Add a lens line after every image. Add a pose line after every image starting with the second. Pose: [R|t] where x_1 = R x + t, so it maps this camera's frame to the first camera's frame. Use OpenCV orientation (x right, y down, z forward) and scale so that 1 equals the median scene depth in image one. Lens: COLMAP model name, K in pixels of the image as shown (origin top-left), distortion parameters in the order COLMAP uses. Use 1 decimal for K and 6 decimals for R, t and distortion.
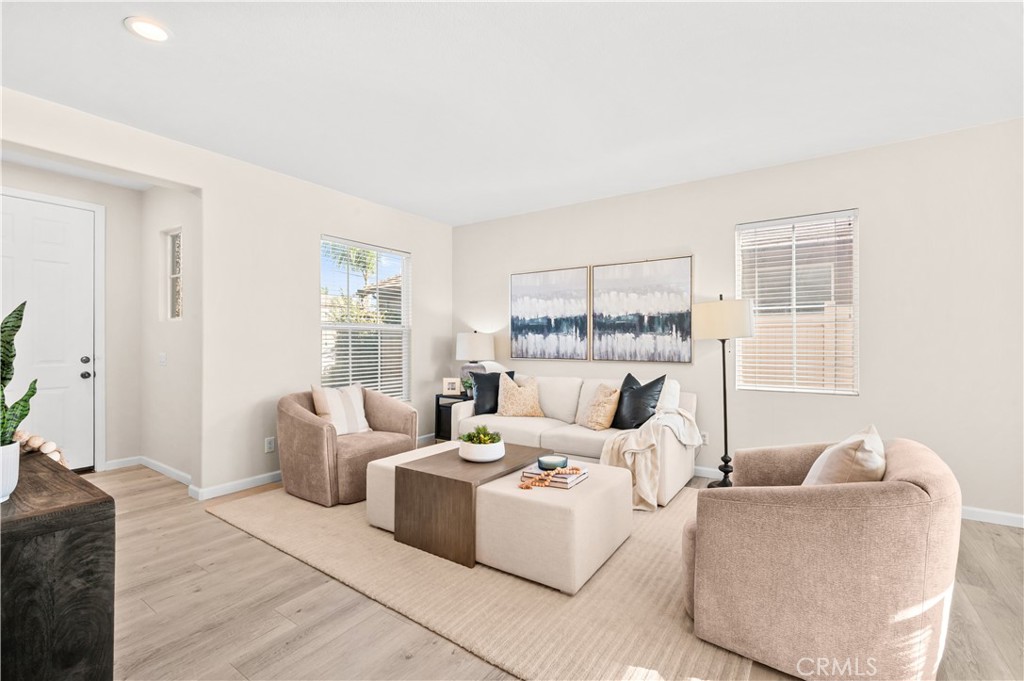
lens RADIAL K [[444.5, 0, 512.0], [0, 444.5, 340.5], [0, 0, 1]] dist [0.000241, -0.000104]
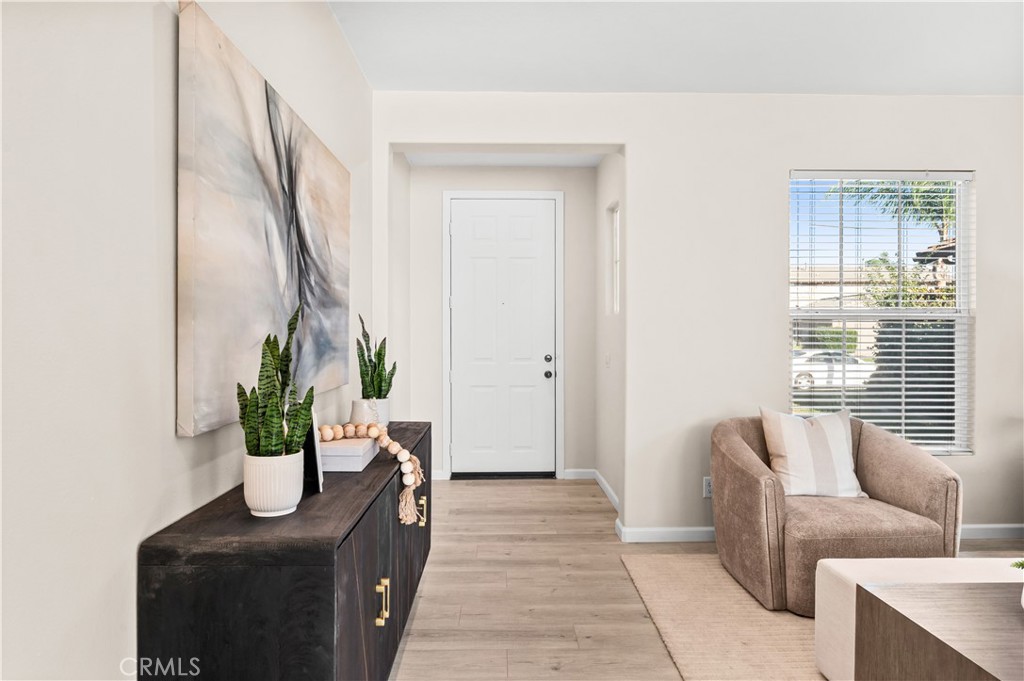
lens RADIAL K [[614.0, 0, 512.0], [0, 614.0, 340.5], [0, 0, 1]] dist [0.002904, 0.001906]
pose [[0.585238, 0.004334, -0.810850, 0.061463], [0.003159, 0.999966, 0.007624, -0.005072], [0.810855, -0.007023, 0.585205, 0.198695]]
